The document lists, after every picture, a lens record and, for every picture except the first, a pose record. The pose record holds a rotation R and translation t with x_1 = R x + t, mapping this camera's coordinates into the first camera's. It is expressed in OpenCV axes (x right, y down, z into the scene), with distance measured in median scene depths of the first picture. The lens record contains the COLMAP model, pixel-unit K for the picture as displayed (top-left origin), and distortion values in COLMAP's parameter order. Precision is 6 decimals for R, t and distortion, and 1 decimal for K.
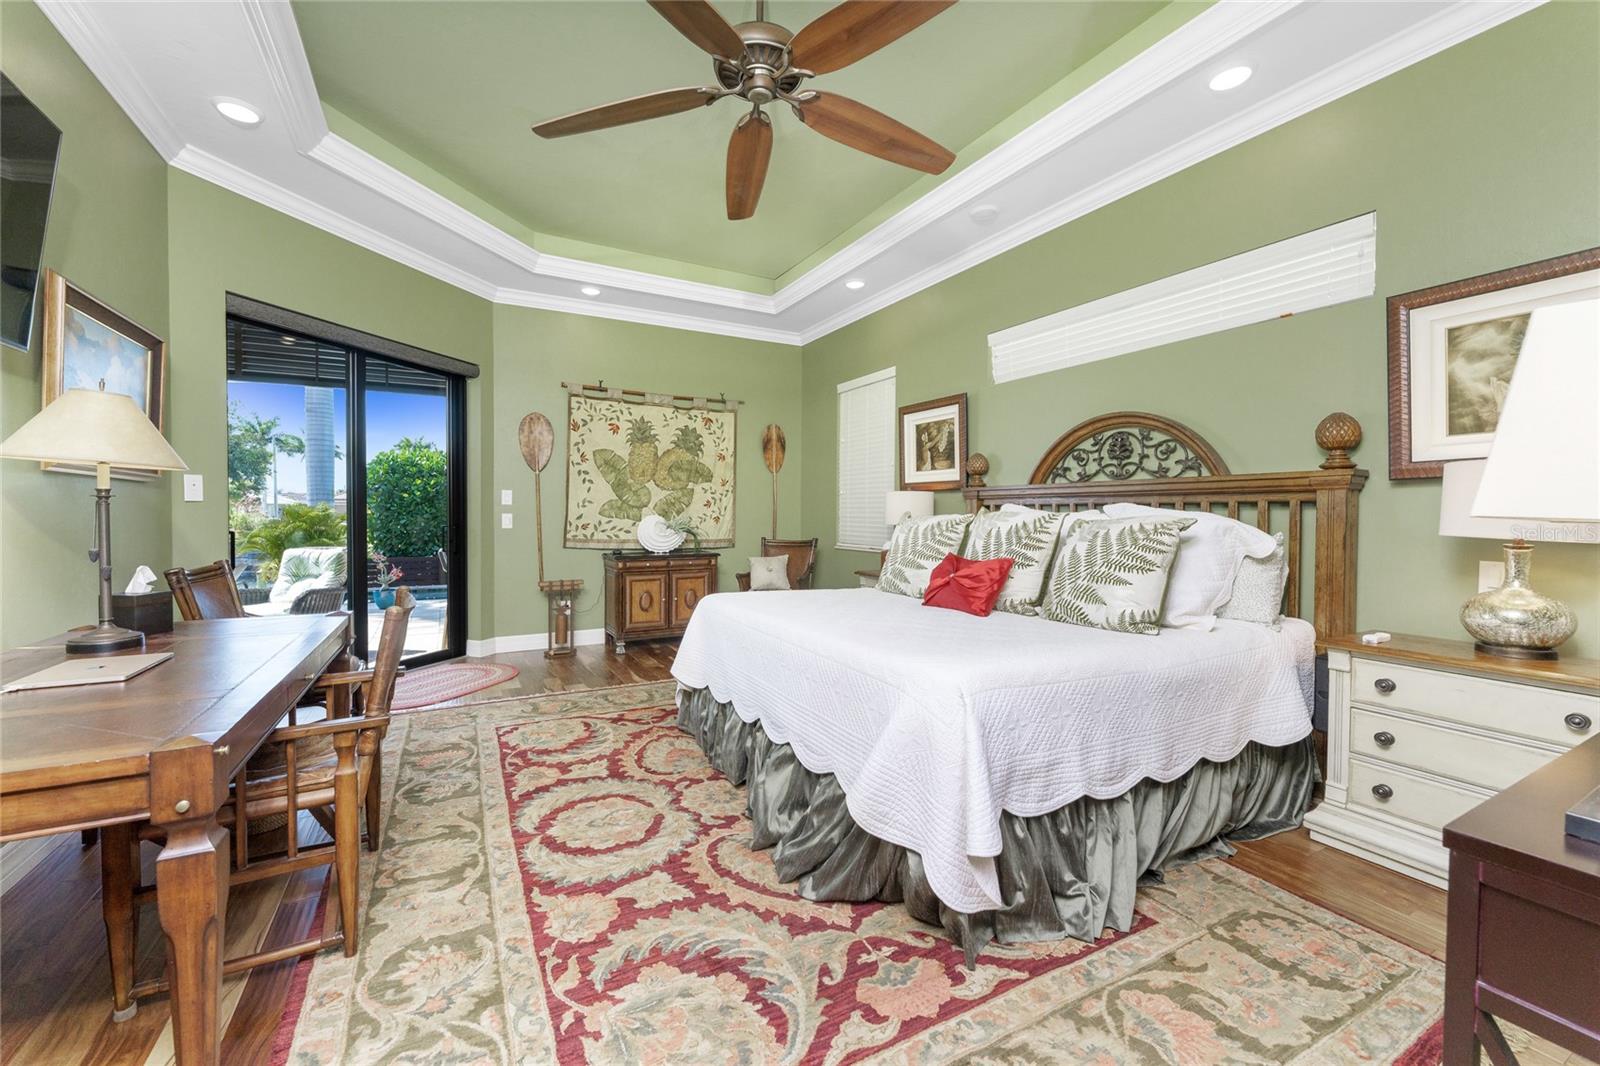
lens RADIAL K [[659.0, 0, 799.5], [0, 659.0, 524.5], [0, 0, 1]] dist [-0.000180, -0.001195]
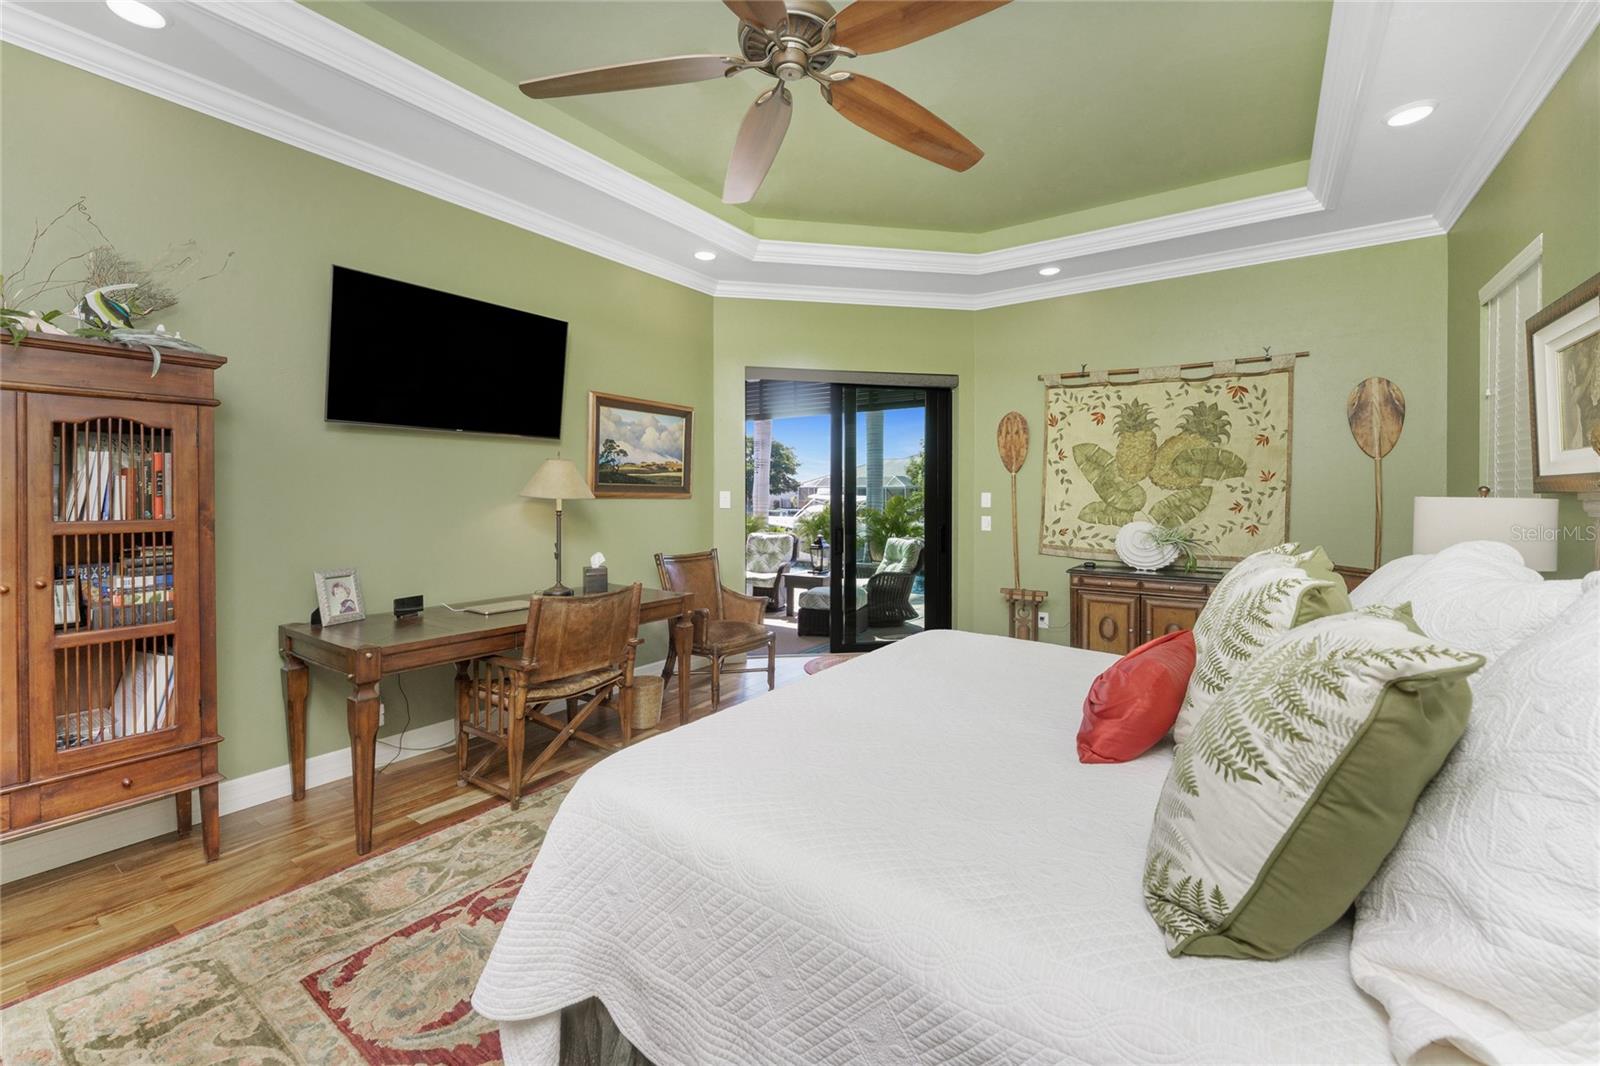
lens RADIAL K [[659.0, 0, 774.0], [0, 659.0, 499.8], [0, 0, 1]] dist [-0.000180, -0.001195]
pose [[0.432085, 0.003688, -0.901825, 0.304878], [-0.016750, 0.999852, -0.003936, -0.029969], [0.901677, 0.016807, 0.432083, 0.256564]]
